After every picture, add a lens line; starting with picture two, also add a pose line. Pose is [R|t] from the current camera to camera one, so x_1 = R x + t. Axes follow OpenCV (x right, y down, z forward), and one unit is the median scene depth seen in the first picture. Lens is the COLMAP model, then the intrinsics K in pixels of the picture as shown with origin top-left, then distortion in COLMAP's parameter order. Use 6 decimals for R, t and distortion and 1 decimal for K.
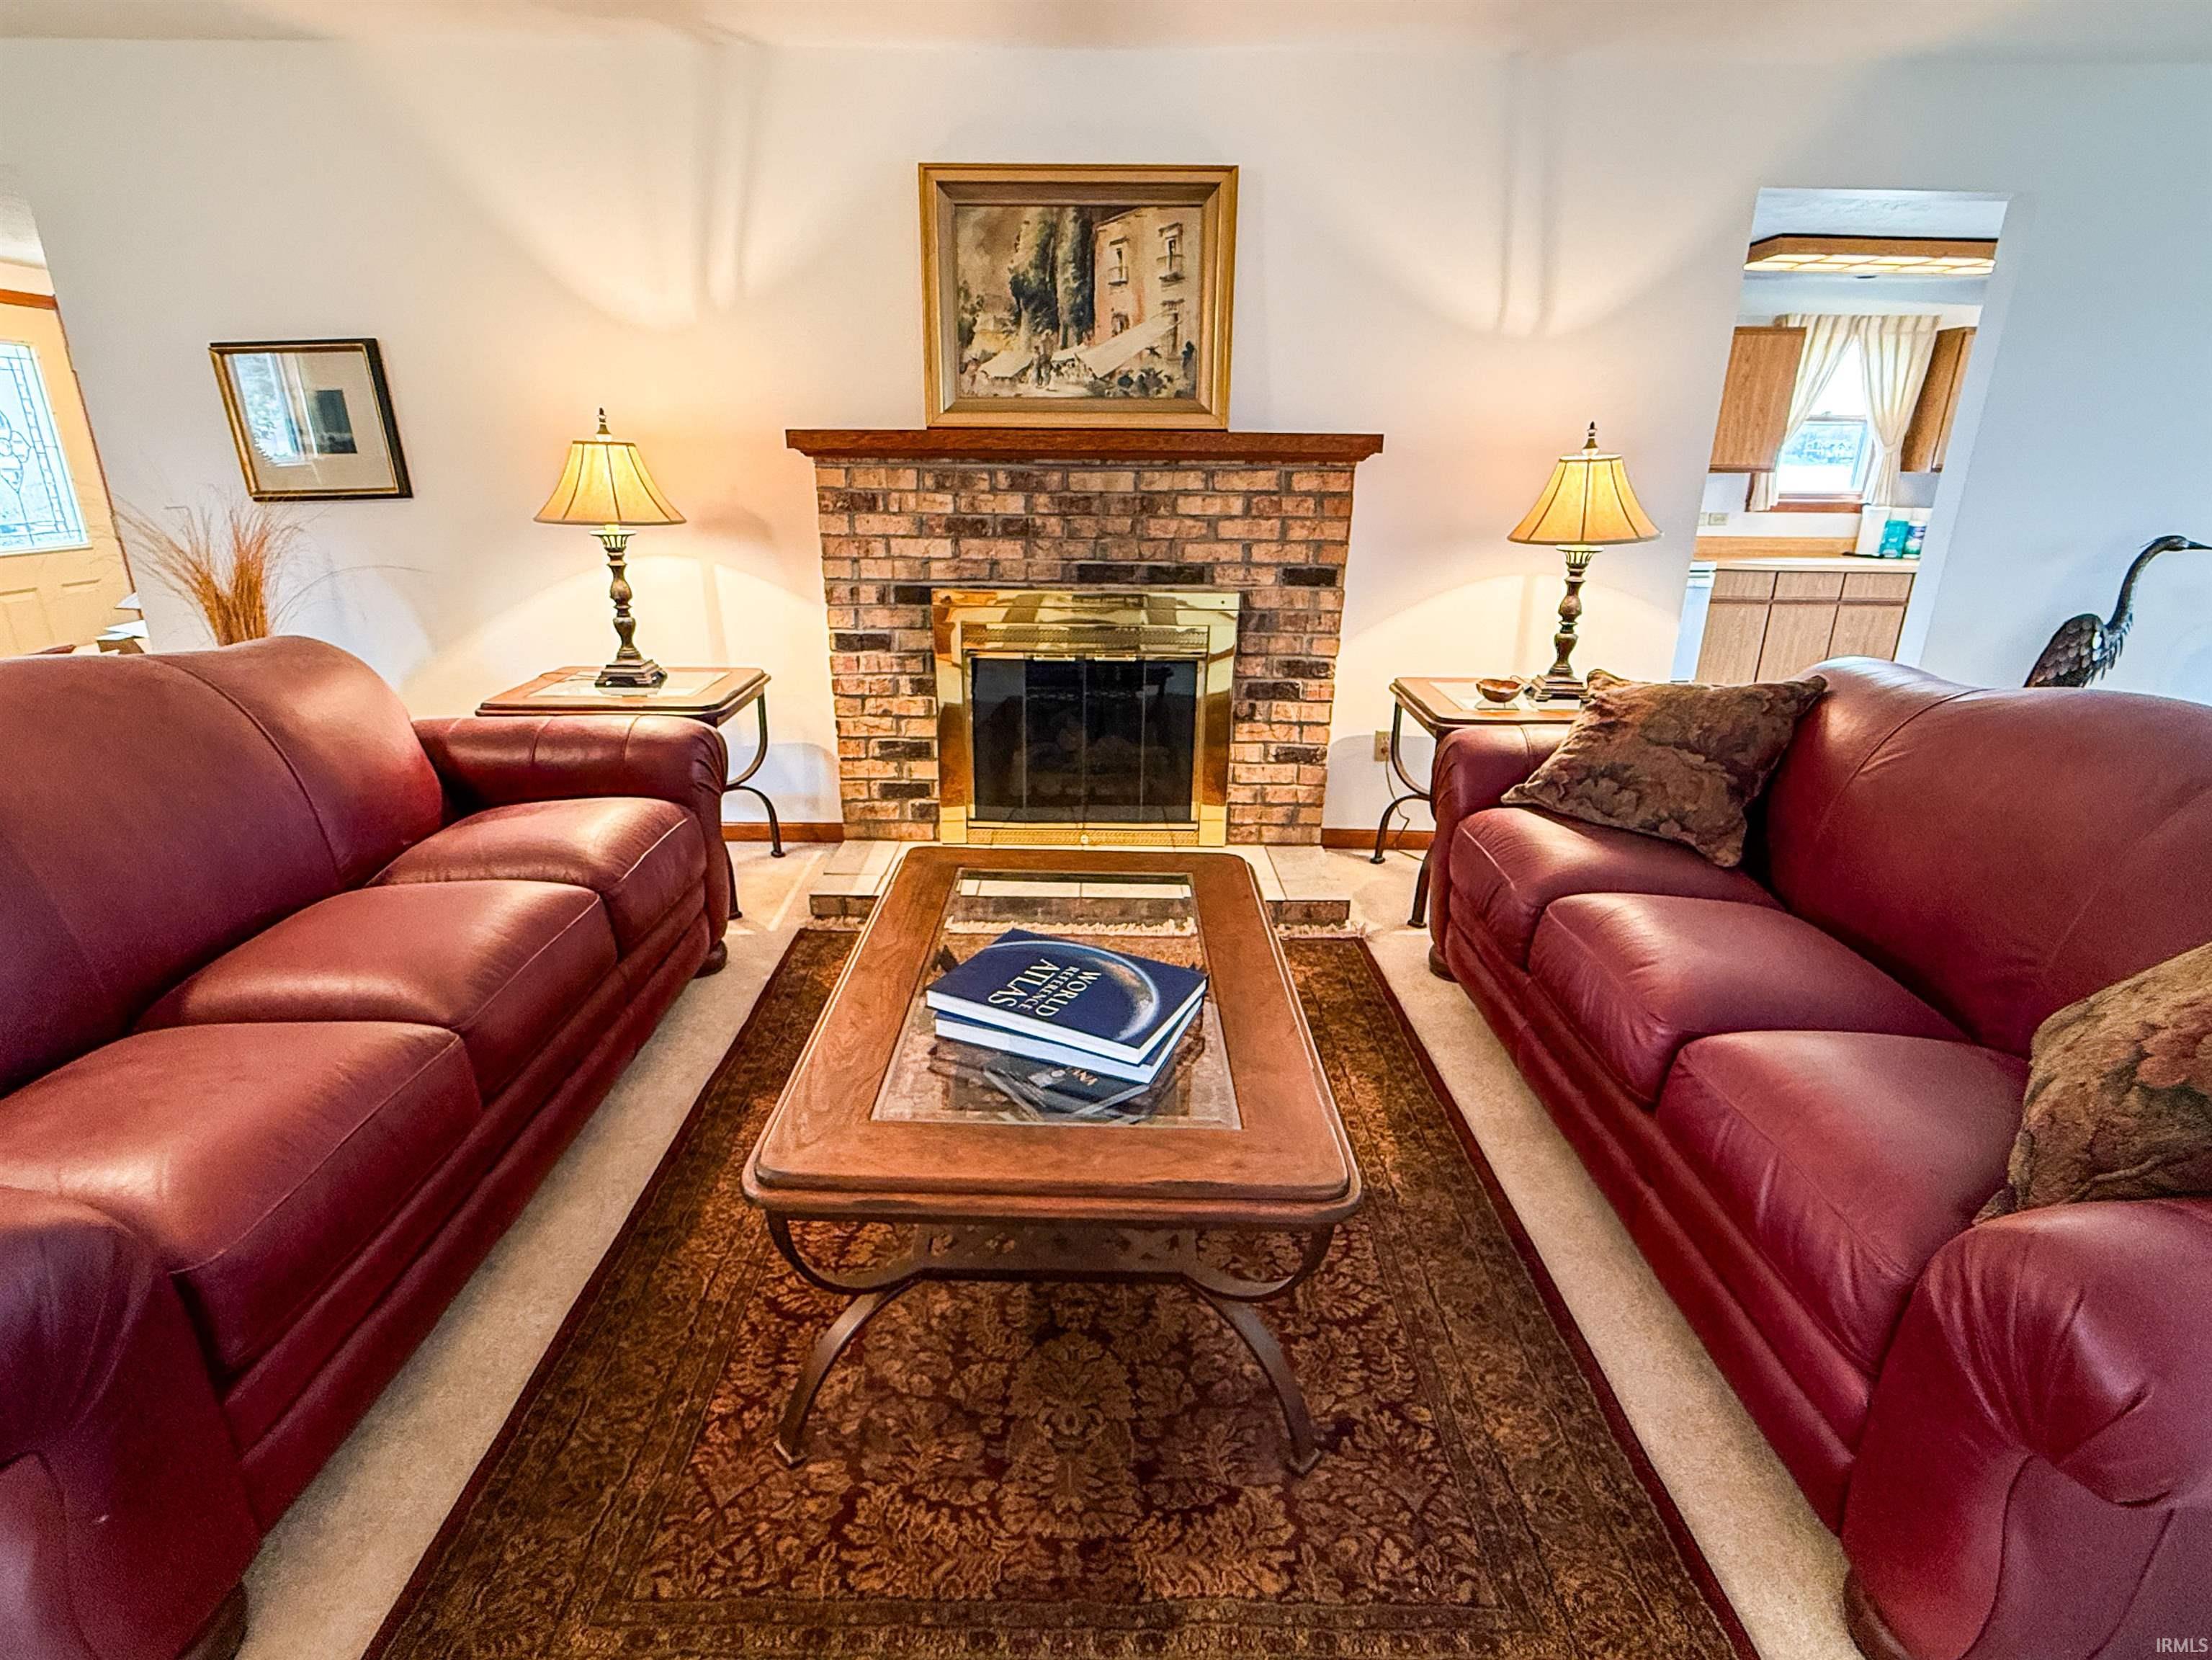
lens RADIAL K [[1116.8, 0, 1089.5], [0, 1116.8, 835.7], [0, 0, 1]] dist [0.003104, -0.000291]
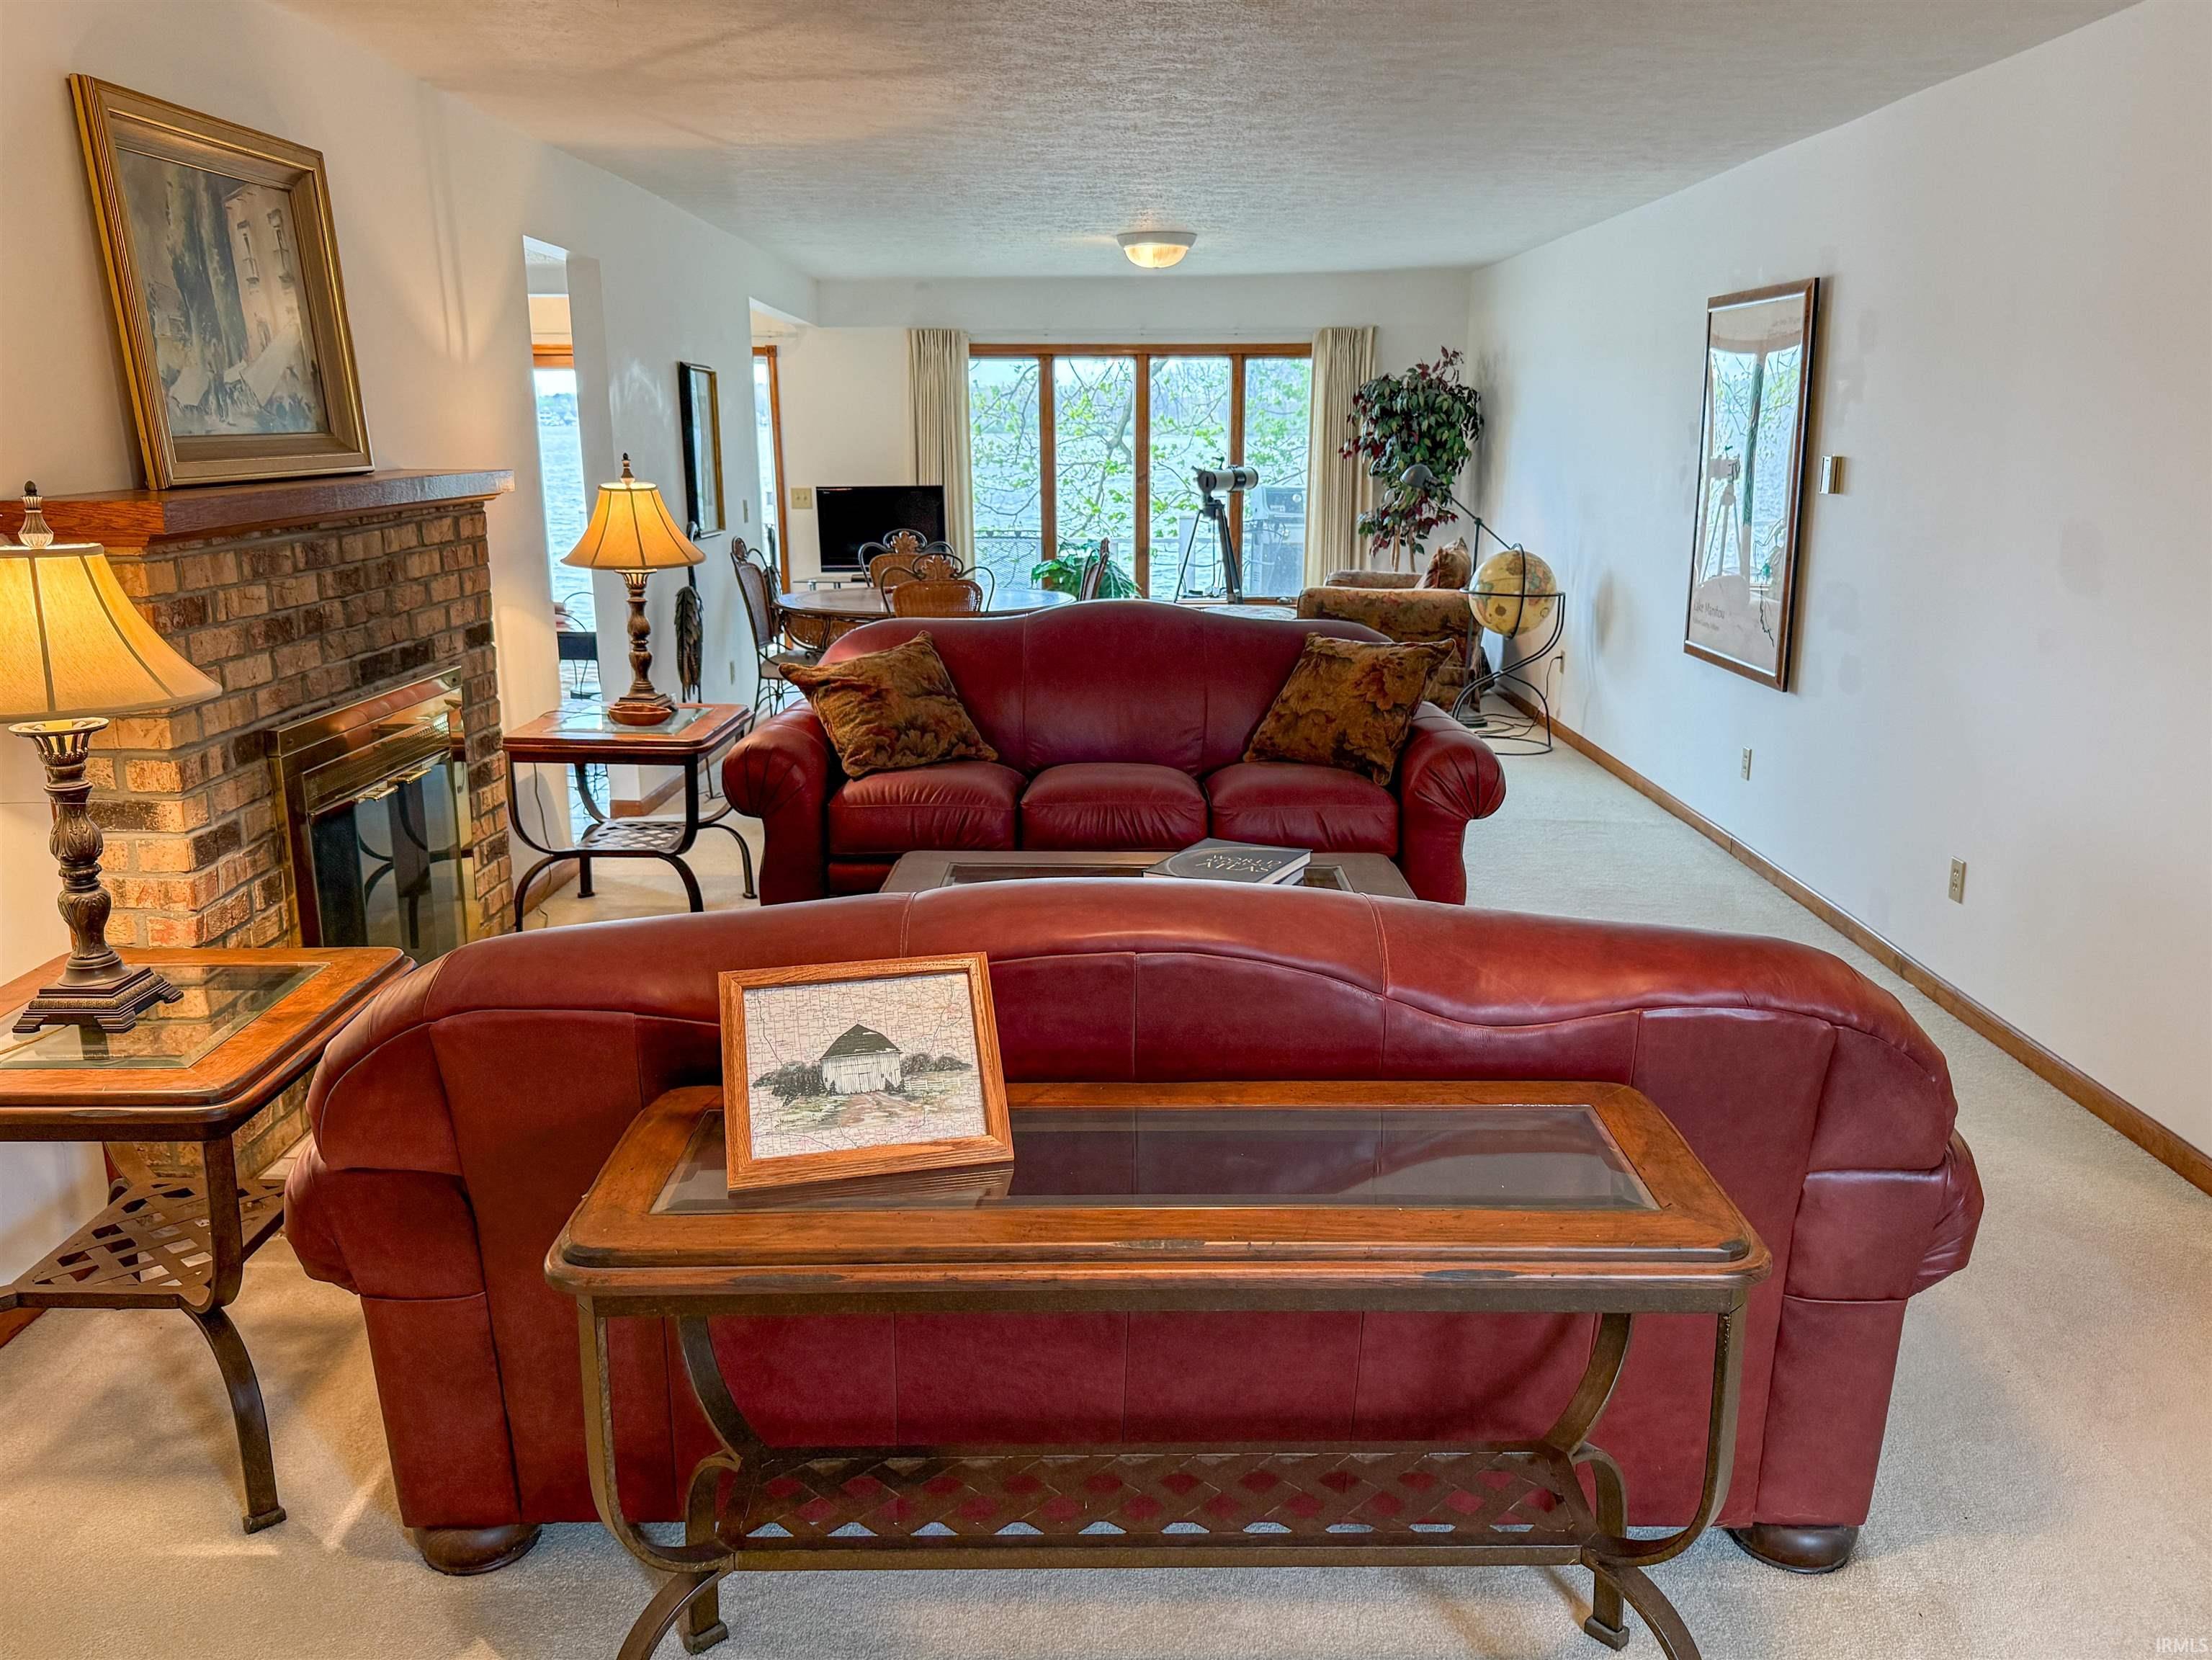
lens RADIAL K [[1760.3, 0, 1111.1], [0, 1760.3, 835.2], [0, 0, 1]] dist [0.090187, -0.160521]
pose [[-0.004695, -0.238152, 0.971217, -1.152148], [0.331415, 0.915967, 0.226206, -0.242296], [-0.943474, 0.322937, 0.074626, 0.506491]]
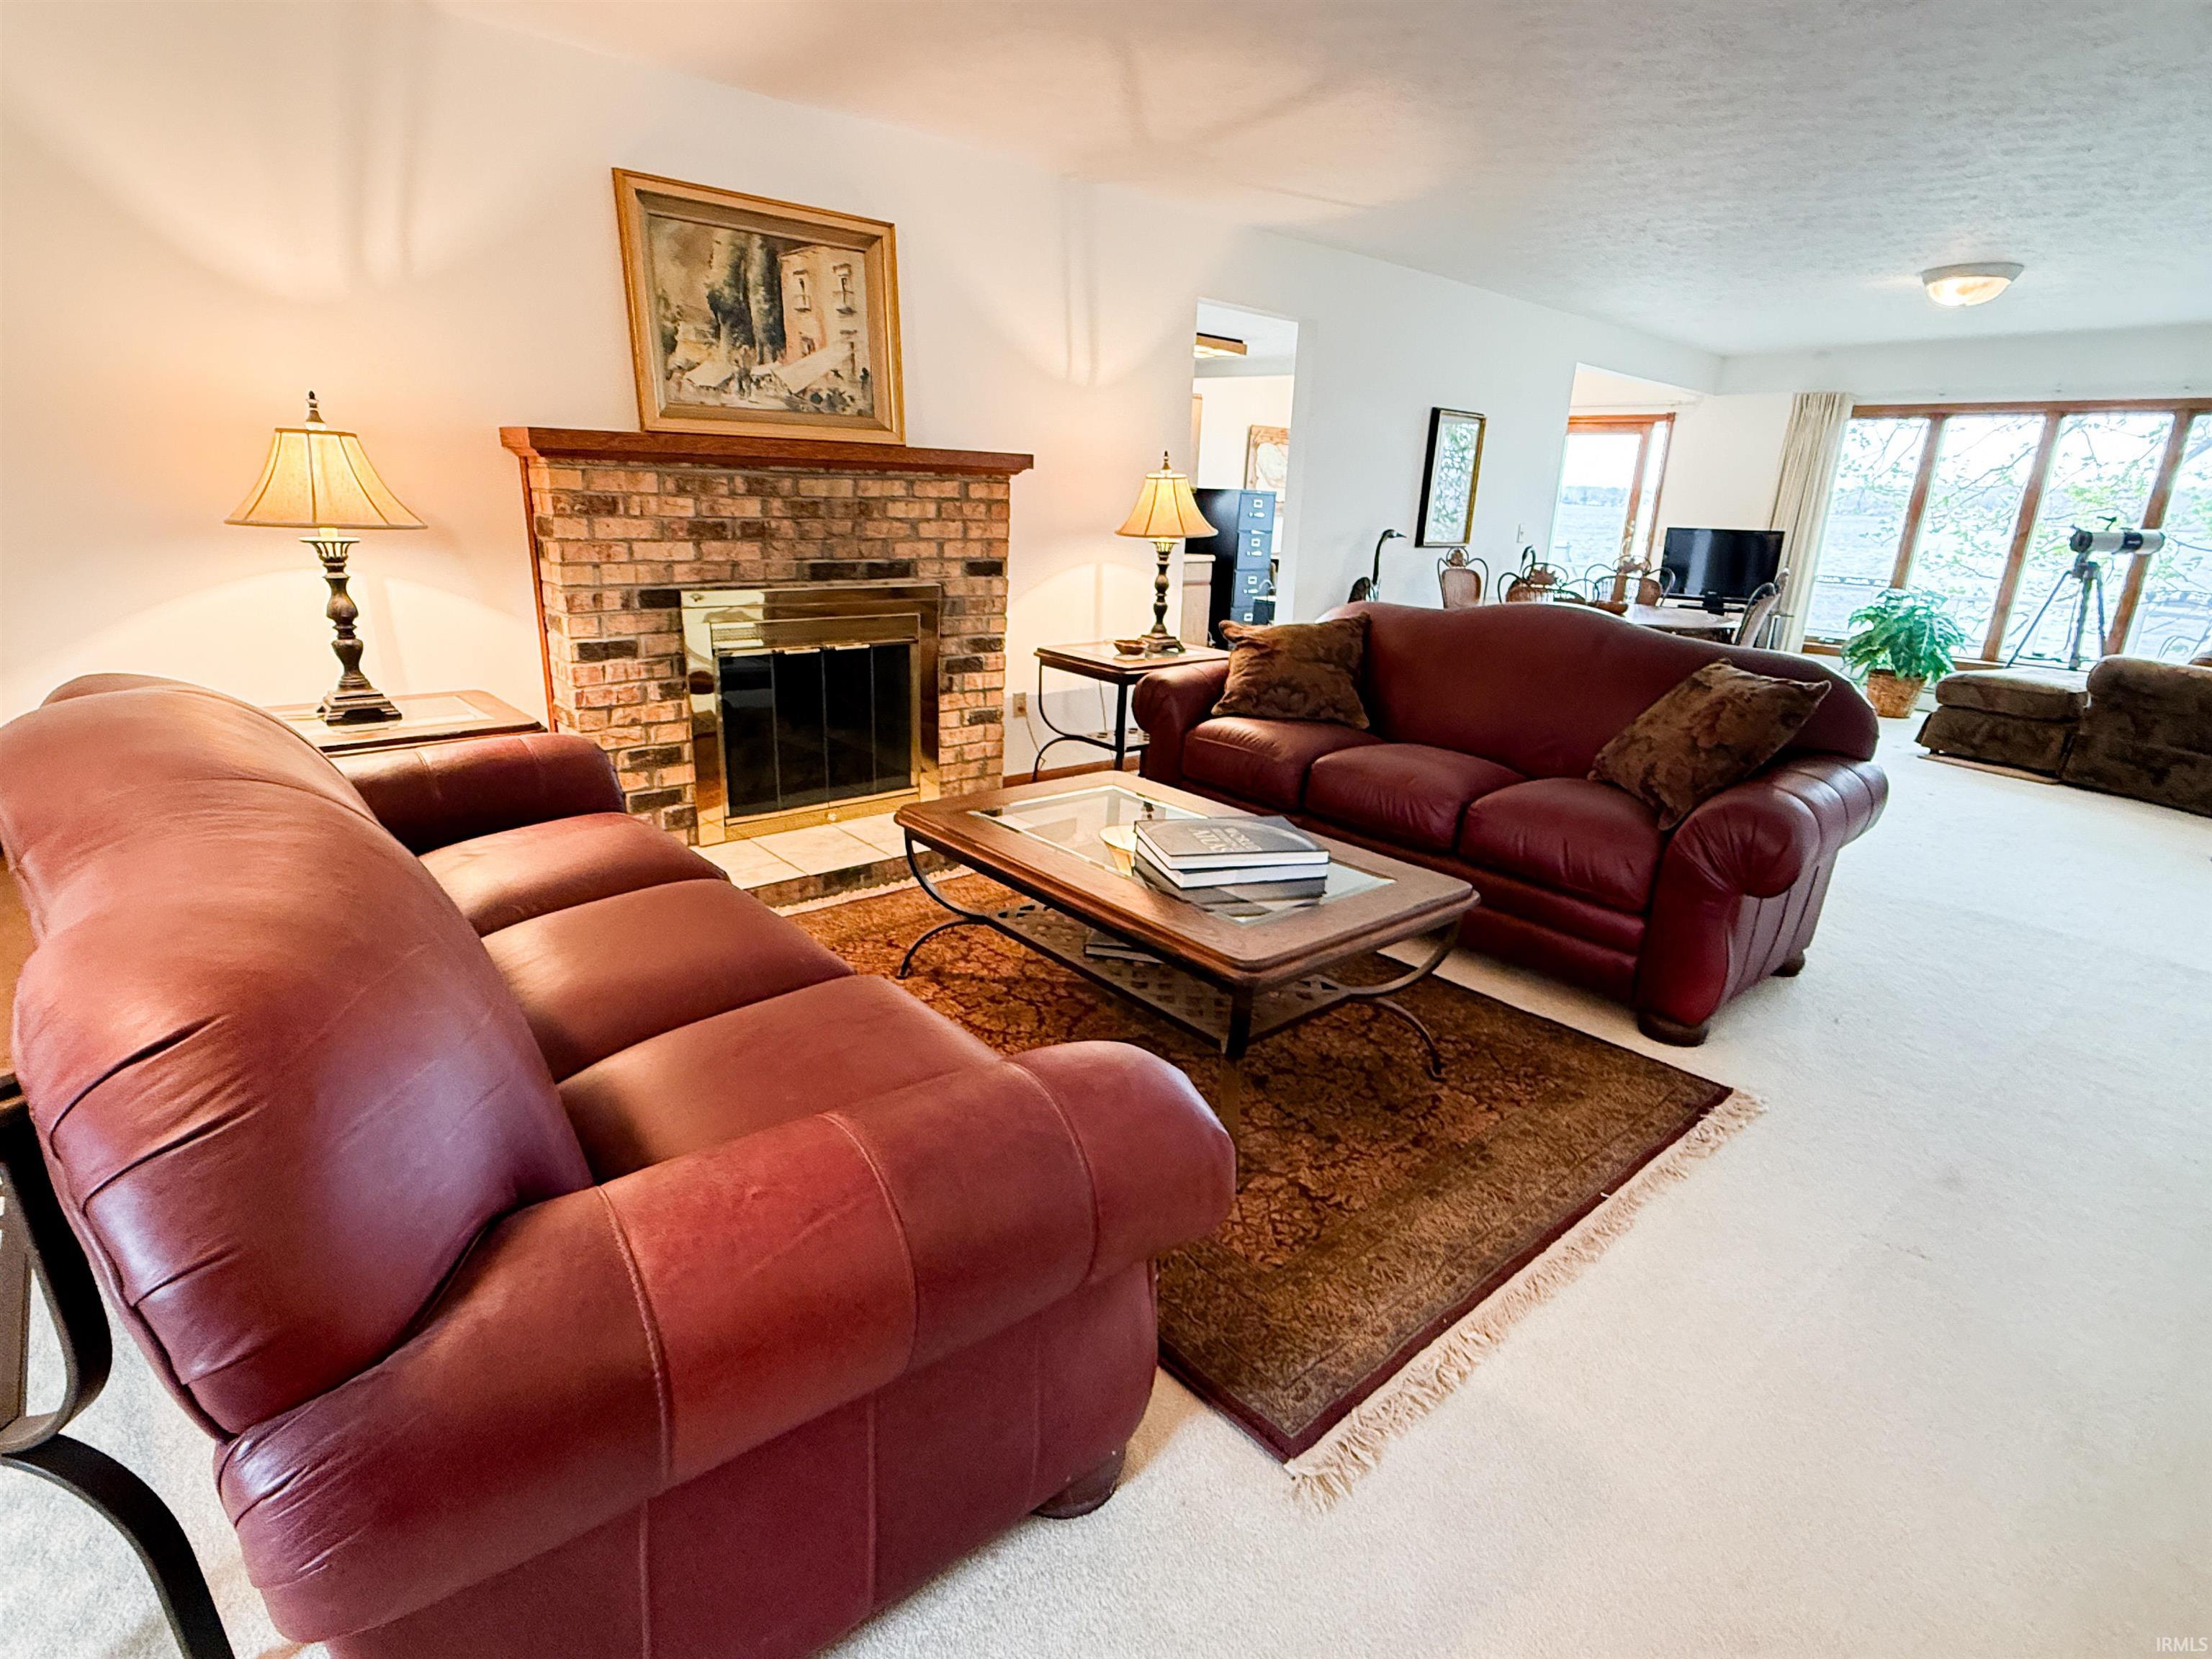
lens RADIAL K [[1116.7, 0, 1089.5], [0, 1116.7, 835.2], [0, 0, 1]] dist [0.003104, -0.000291]
pose [[0.753739, -0.181261, 0.631682, -0.547768], [0.190808, 0.980164, 0.053580, 0.010895], [-0.628864, 0.080145, 0.773374, 0.006544]]
